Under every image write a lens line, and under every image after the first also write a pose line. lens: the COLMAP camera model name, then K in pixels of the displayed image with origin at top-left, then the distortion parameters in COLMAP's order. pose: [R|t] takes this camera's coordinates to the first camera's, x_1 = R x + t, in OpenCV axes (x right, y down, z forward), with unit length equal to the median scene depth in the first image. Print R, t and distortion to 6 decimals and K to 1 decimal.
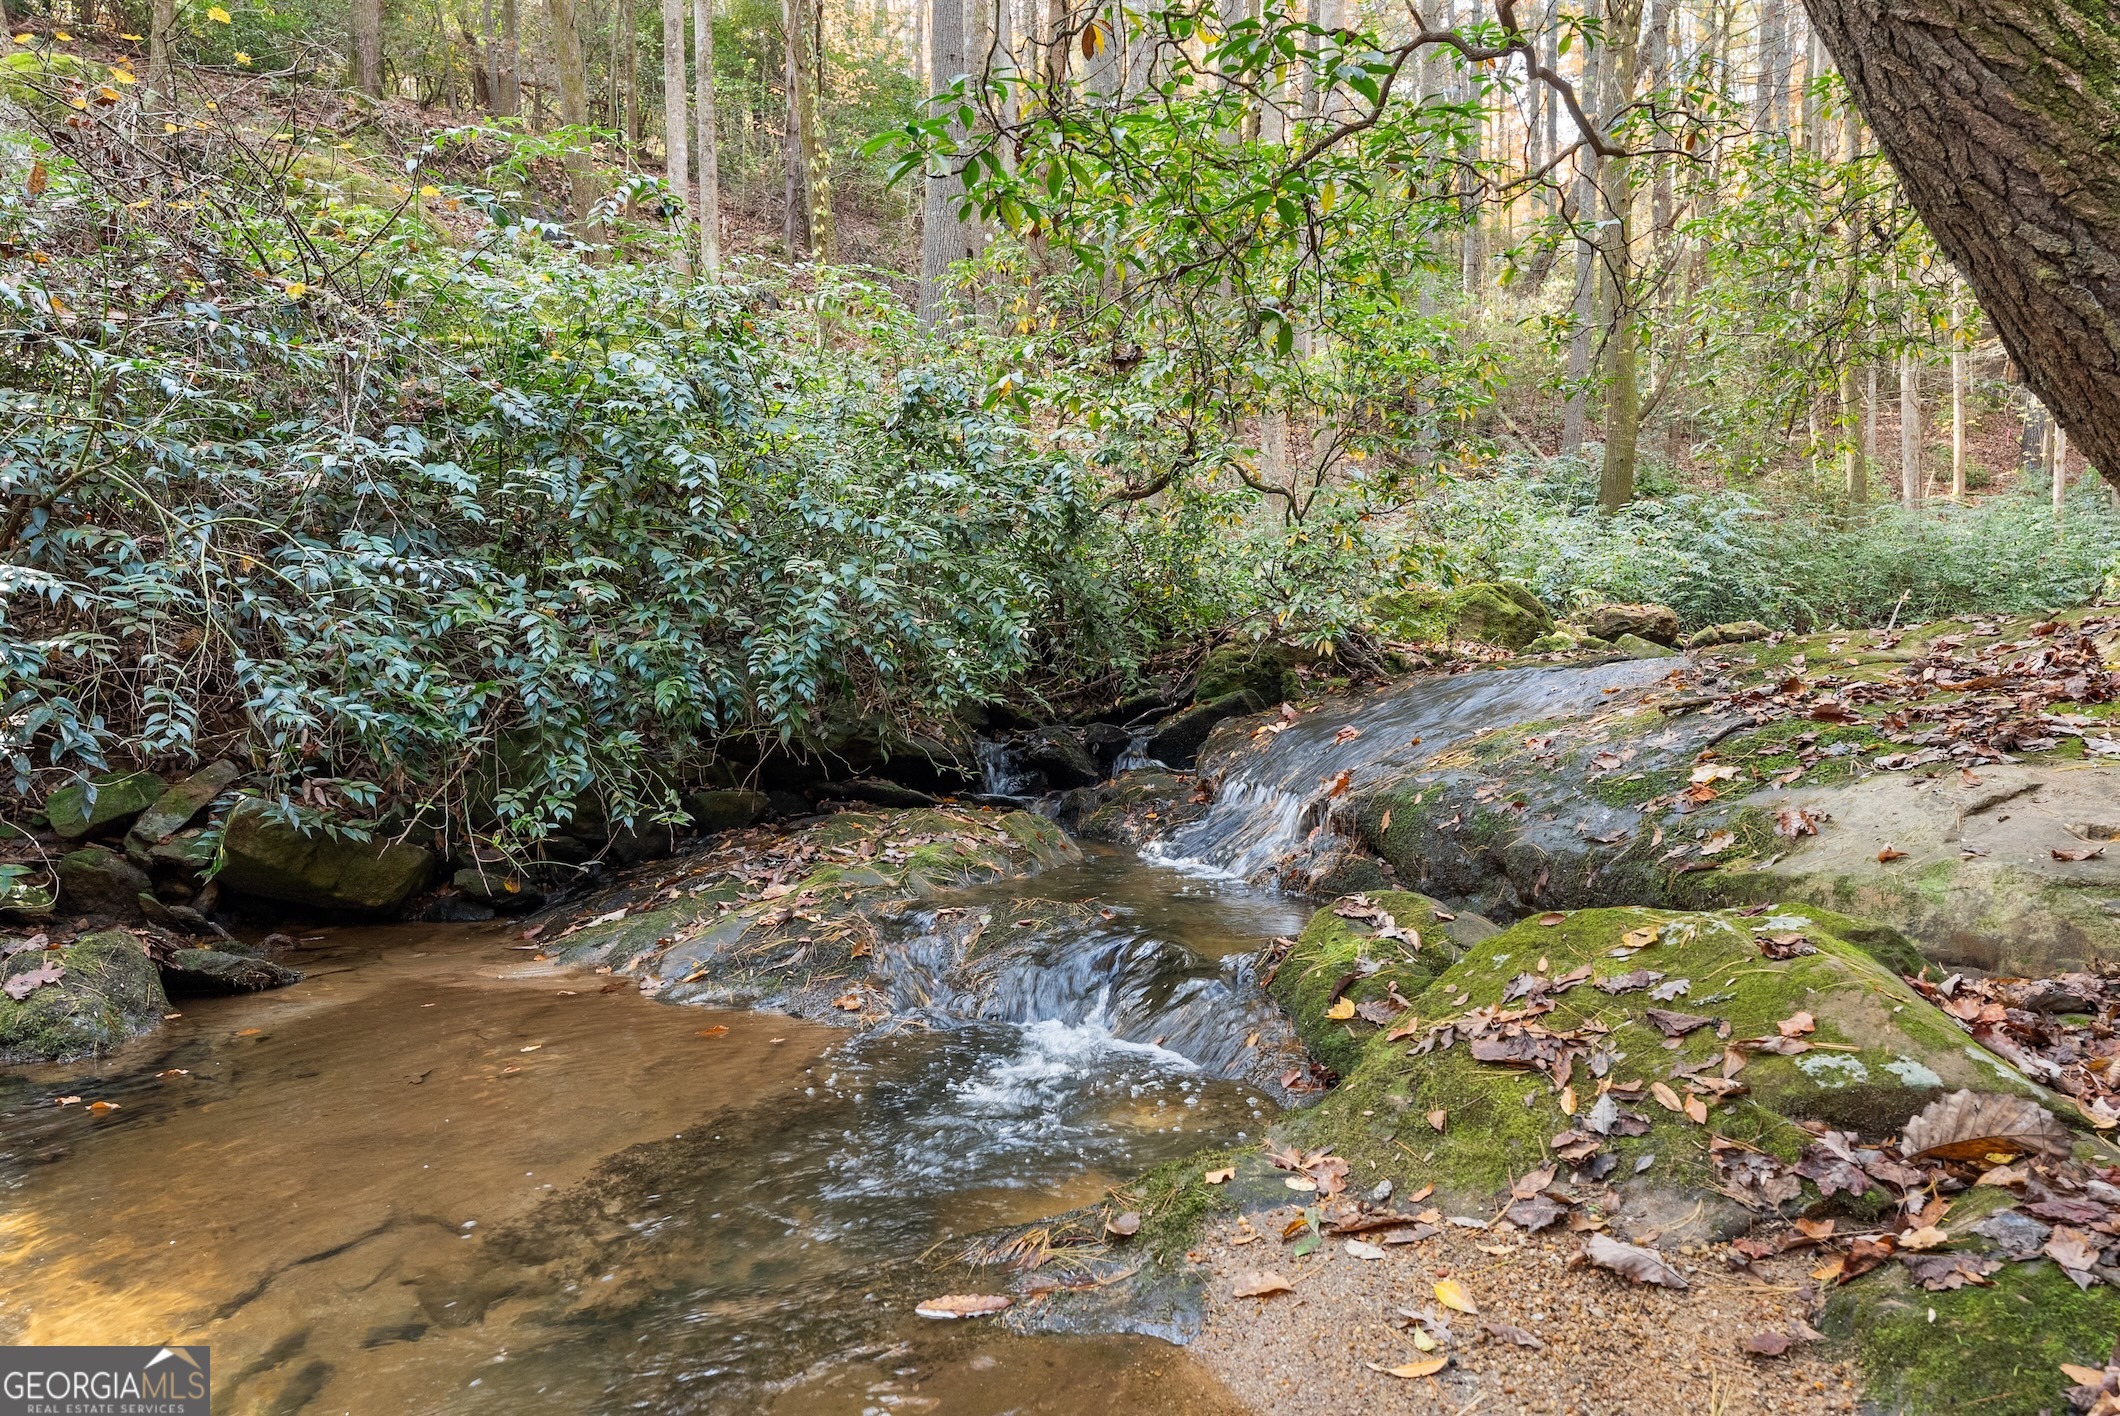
lens RADIAL K [[1310.3, 0, 1060.0], [0, 1310.3, 708.0], [0, 0, 1]] dist [0.001778, 0.000075]
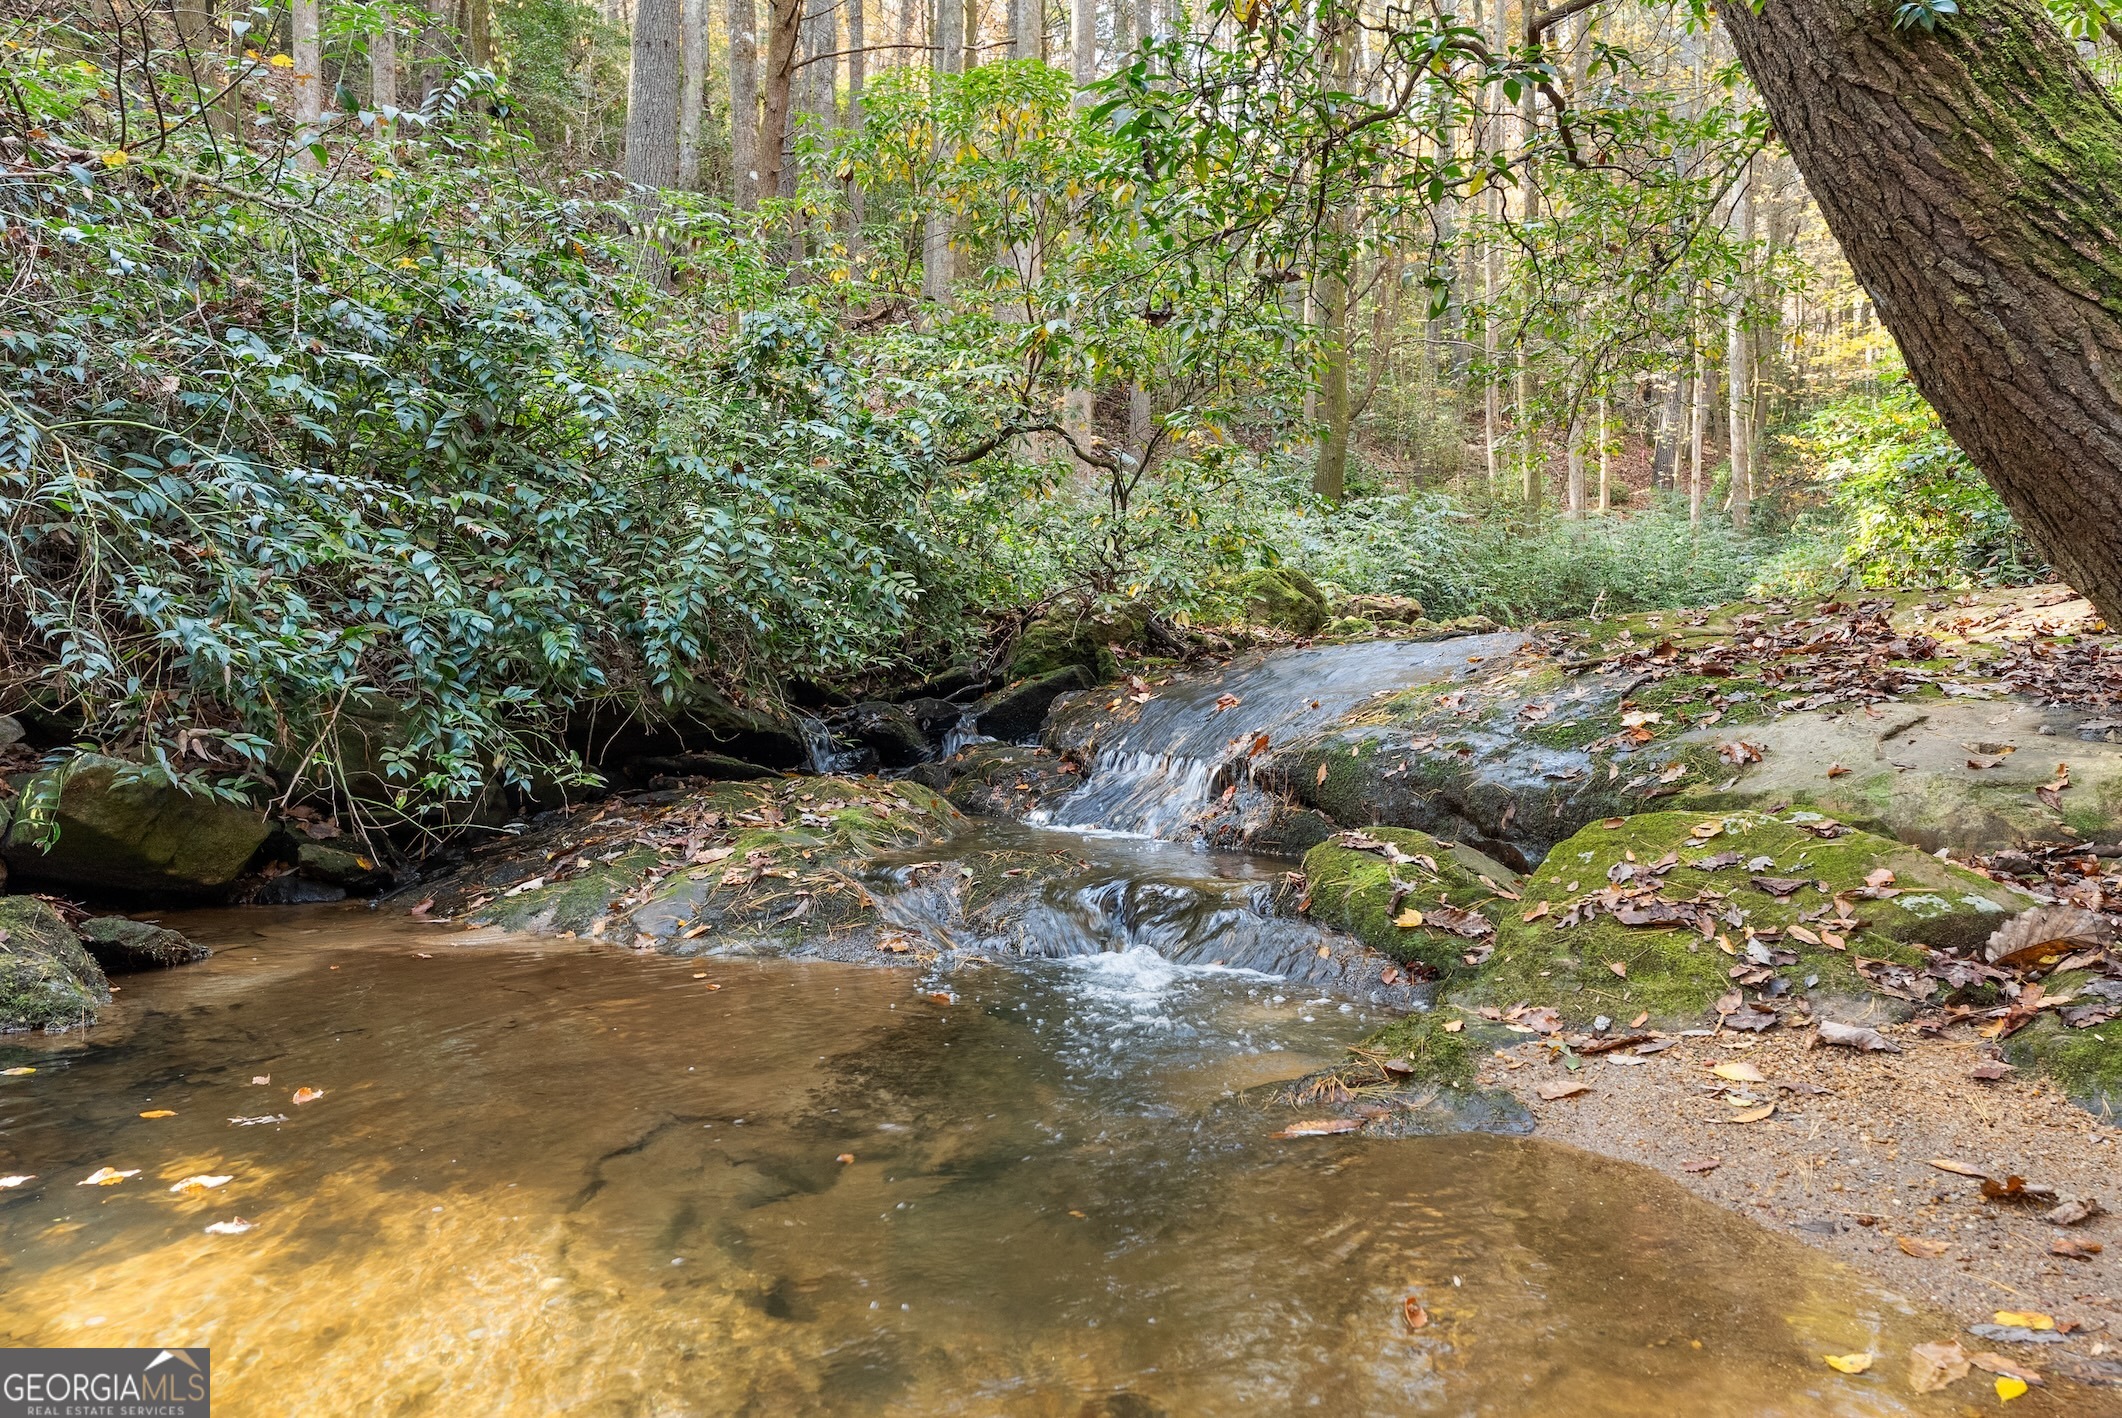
lens RADIAL K [[1439.6, 0, 1061.0], [0, 1439.6, 709.0], [0, 0, 1]] dist [0.001518, 0.002798]
pose [[0.966017, 0.006284, 0.258404, -0.295847], [-0.005314, 0.999976, -0.004452, 0.047546], [-0.258426, 0.002928, 0.966027, -0.071558]]
